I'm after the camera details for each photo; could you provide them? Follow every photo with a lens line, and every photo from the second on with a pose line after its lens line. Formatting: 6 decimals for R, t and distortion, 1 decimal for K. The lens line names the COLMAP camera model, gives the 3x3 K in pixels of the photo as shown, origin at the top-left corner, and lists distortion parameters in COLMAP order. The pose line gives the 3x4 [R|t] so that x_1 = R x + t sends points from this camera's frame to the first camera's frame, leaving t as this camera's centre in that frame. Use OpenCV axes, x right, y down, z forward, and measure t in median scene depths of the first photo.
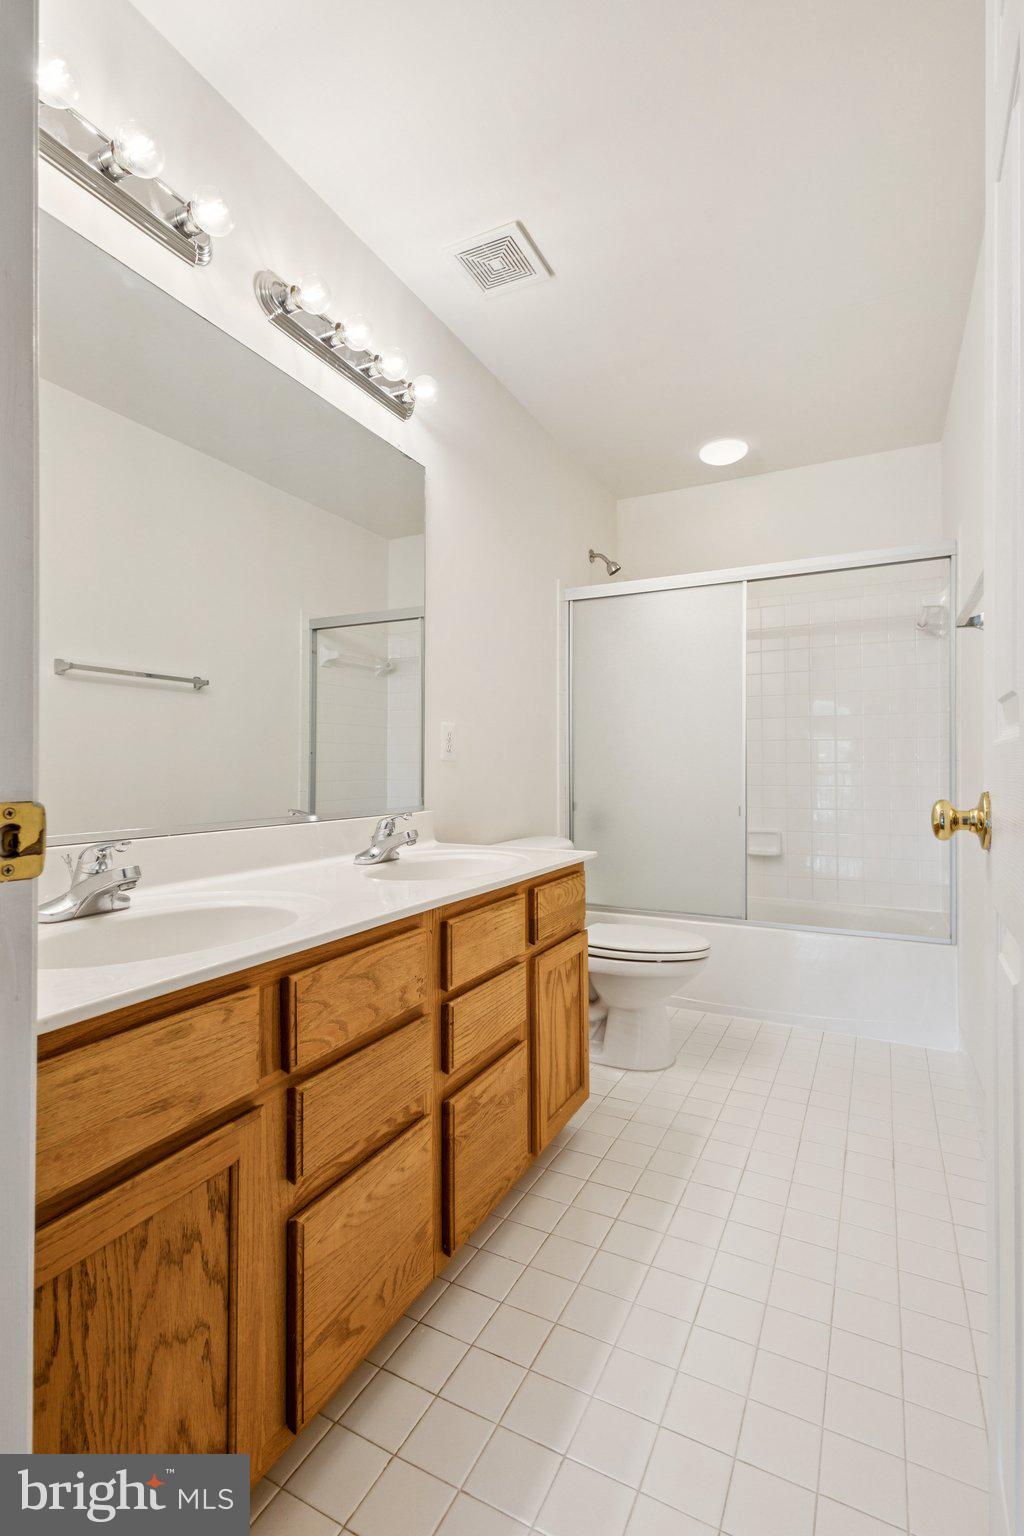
lens RADIAL K [[713.9, 0, 512.0], [0, 713.9, 768.0], [0, 0, 1]] dist [0.015905, -0.000015]
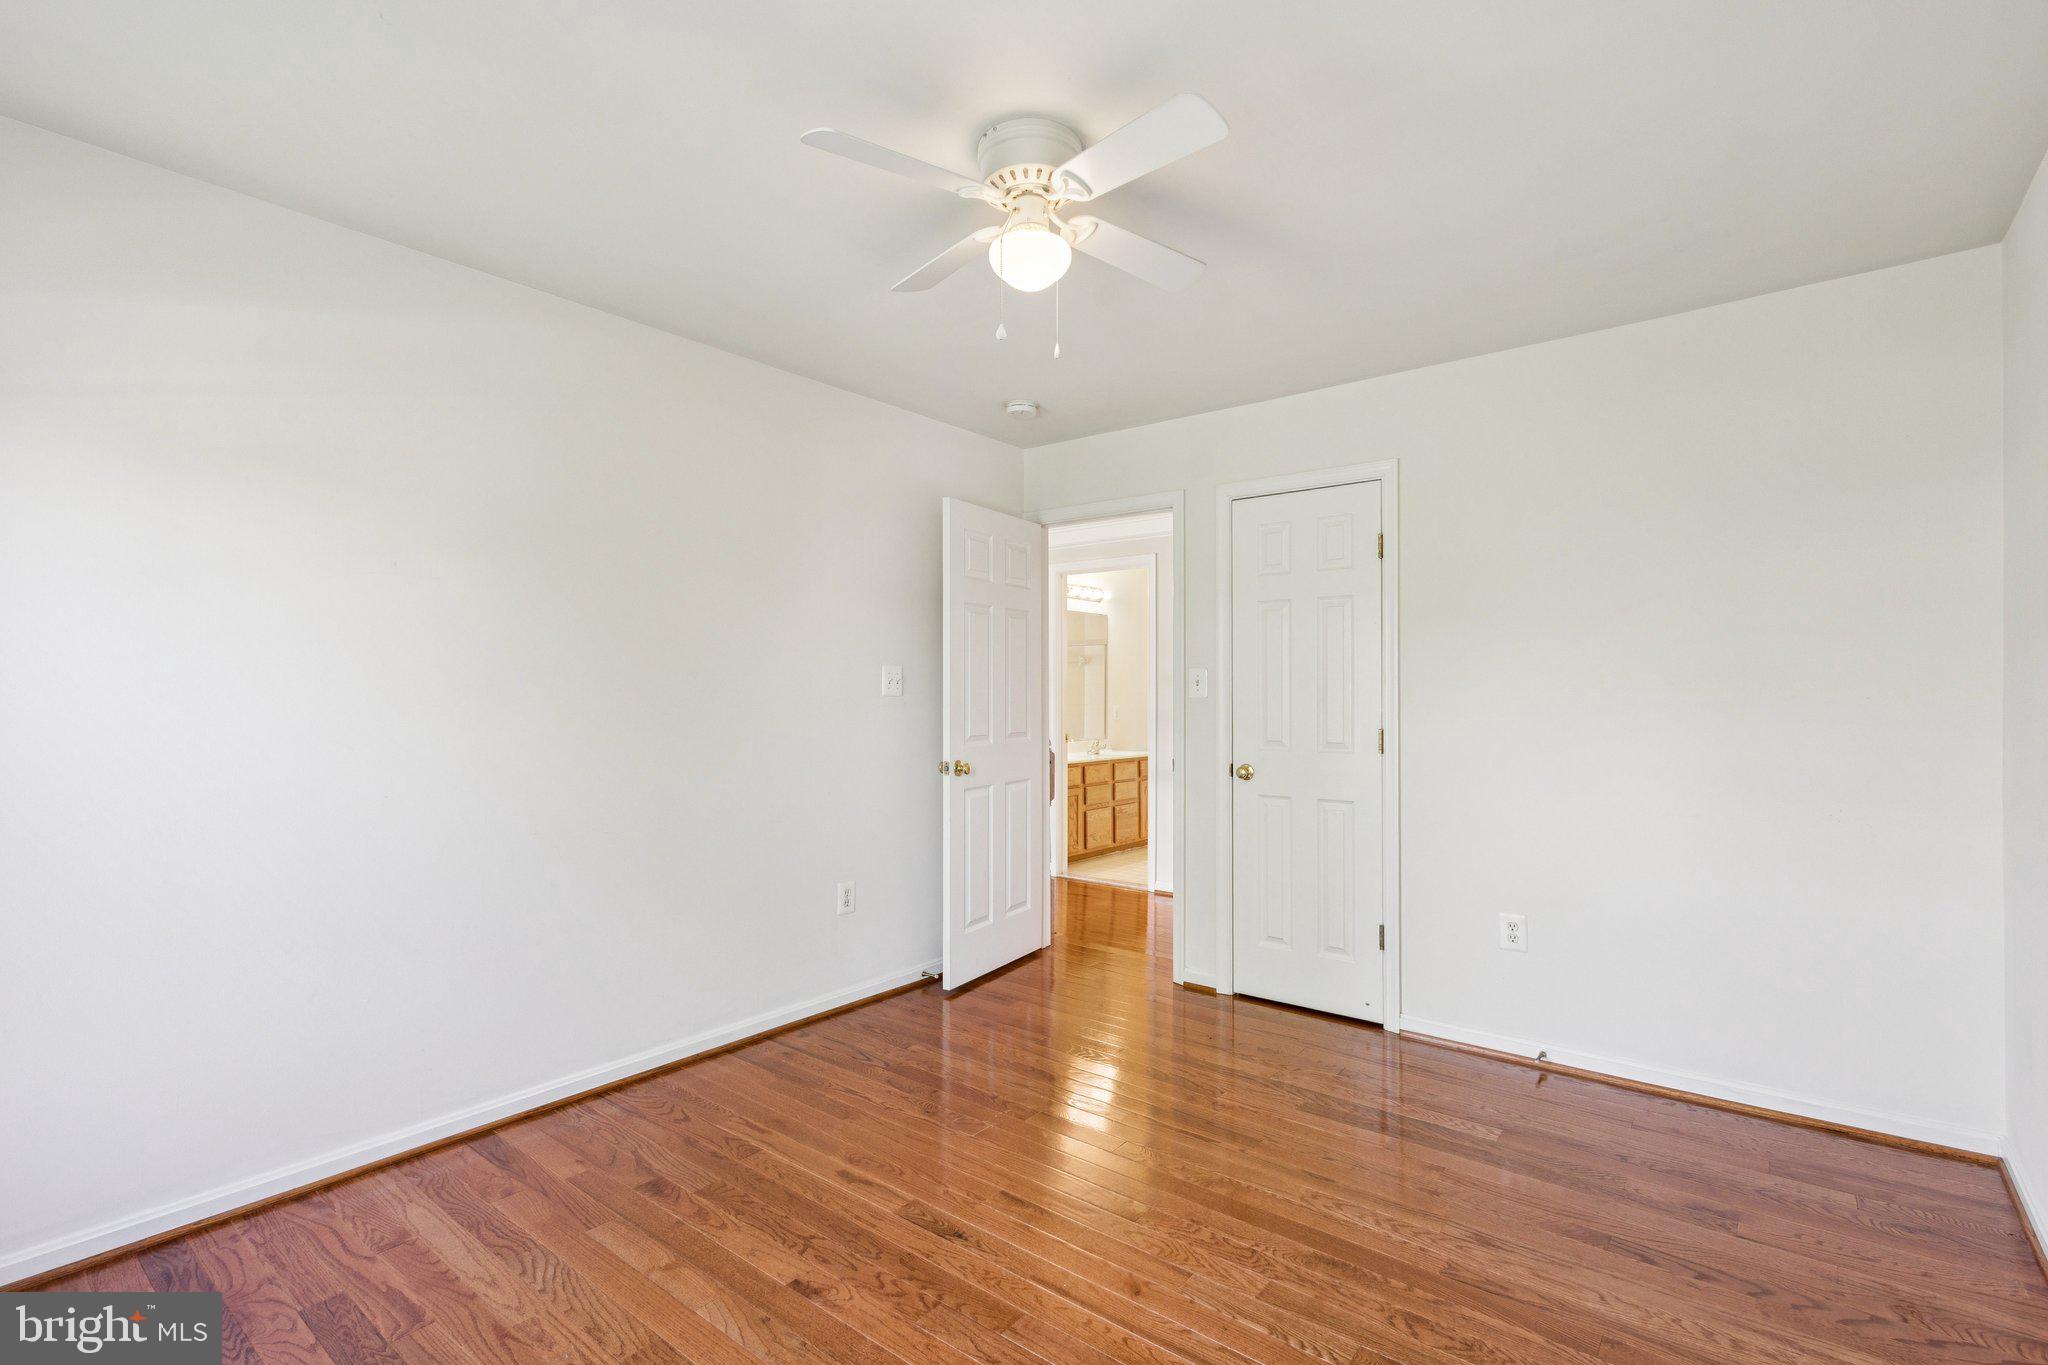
lens RADIAL K [[951.9, 0, 1020.9], [0, 951.9, 675.8], [0, 0, 1]] dist [0.015905, -0.000015]
pose [[0.979191, -0.003010, -0.202920, 0.513335], [-0.000304, 0.999867, -0.016299, -0.212873], [0.202942, 0.016022, 0.979060, -4.641514]]
